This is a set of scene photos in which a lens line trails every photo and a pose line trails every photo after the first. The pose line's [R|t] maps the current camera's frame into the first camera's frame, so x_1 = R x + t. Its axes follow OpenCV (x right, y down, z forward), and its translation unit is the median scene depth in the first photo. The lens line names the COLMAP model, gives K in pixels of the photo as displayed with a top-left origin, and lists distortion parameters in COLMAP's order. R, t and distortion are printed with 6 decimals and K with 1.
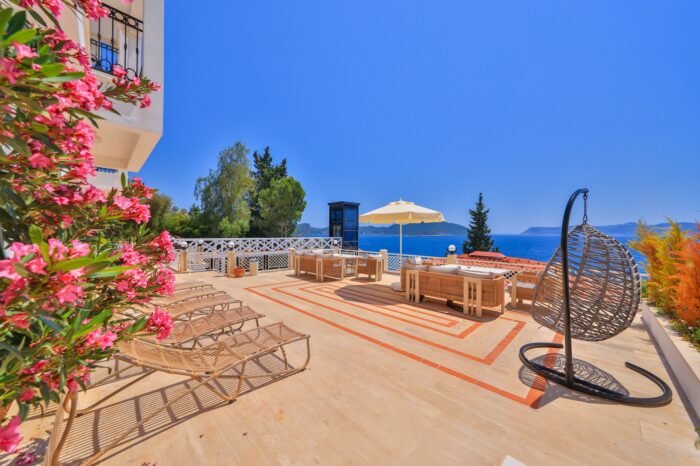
lens RADIAL K [[249.5, 0, 350.0], [0, 249.5, 233.0], [0, 0, 1]] dist [-0.000360, -0.000015]
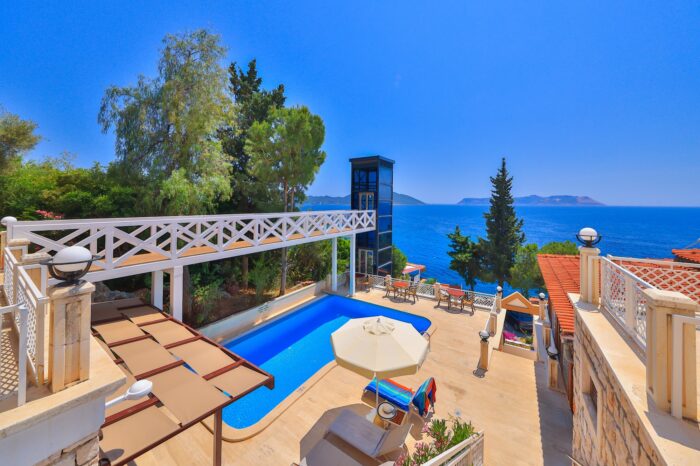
lens RADIAL K [[242.6, 0, 358.8], [0, 242.6, 200.6], [0, 0, 1]] dist [0.000211, -0.000006]
pose [[0.973810, 0.000434, 0.227363, -0.228422], [0.003058, 0.999883, -0.015006, 0.001303], [-0.227343, 0.015308, 0.973694, 0.403973]]
